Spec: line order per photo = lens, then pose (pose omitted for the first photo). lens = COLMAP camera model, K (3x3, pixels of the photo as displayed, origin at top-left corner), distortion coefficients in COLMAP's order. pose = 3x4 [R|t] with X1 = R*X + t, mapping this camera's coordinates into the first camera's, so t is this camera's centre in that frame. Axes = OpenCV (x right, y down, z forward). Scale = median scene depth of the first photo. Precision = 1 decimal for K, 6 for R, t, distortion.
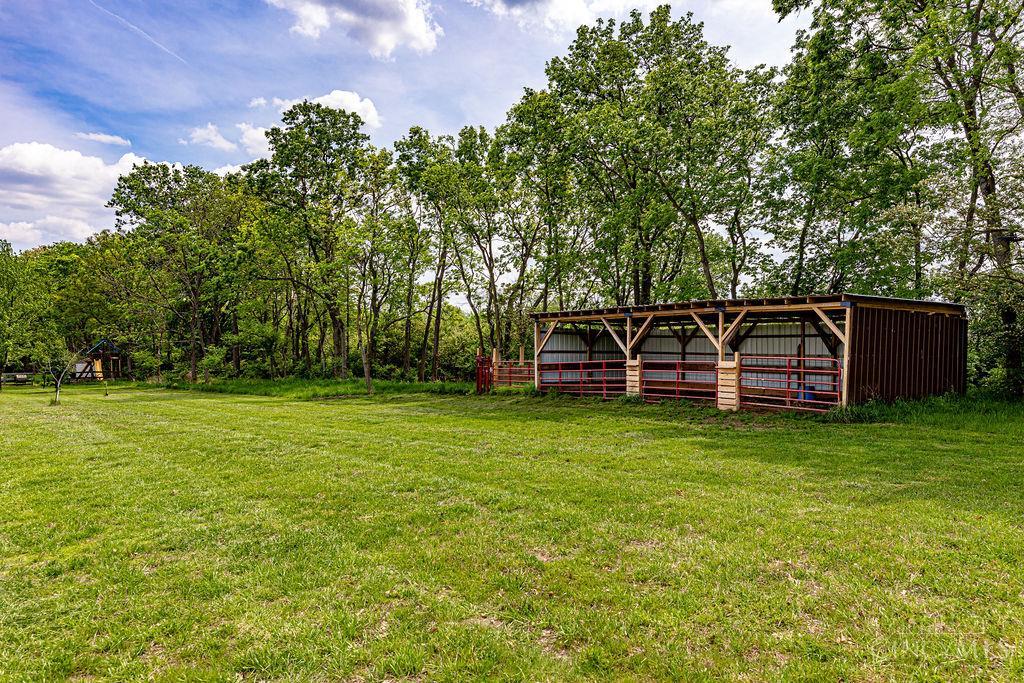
lens RADIAL K [[724.4, 0, 512.0], [0, 724.4, 341.5], [0, 0, 1]] dist [-0.001738, -0.000354]
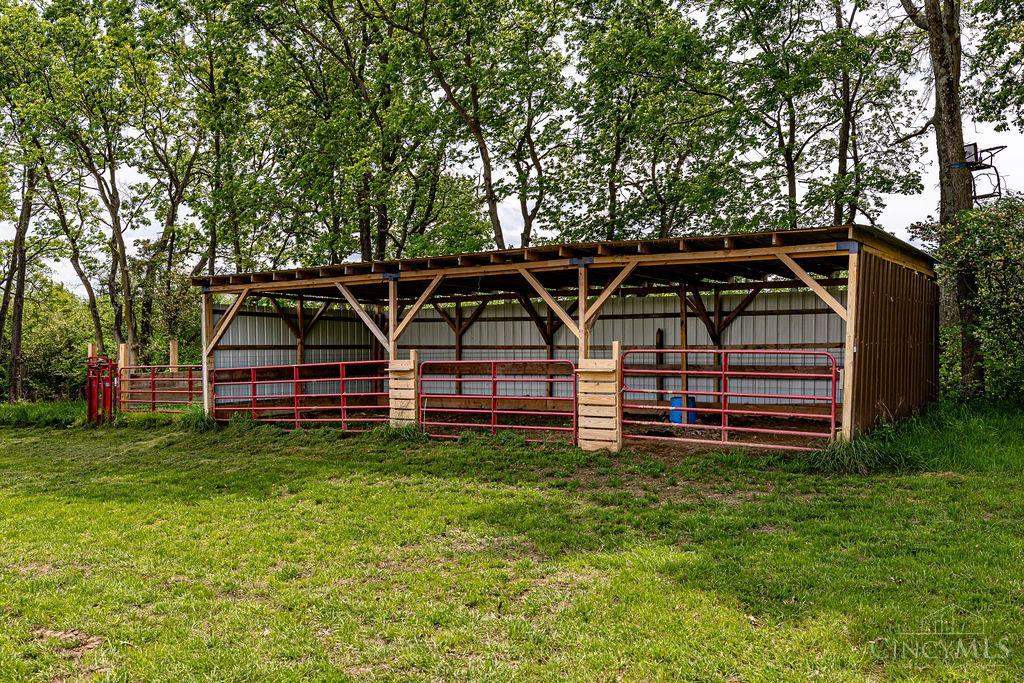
lens RADIAL K [[856.7, 0, 512.0], [0, 856.7, 341.5], [0, 0, 1]] dist [-0.003340, 0.000705]
pose [[0.921204, -0.012358, 0.388884, -0.003724], [0.009871, 0.999916, 0.008392, 0.005189], [-0.388955, -0.003892, 0.921248, 0.267457]]
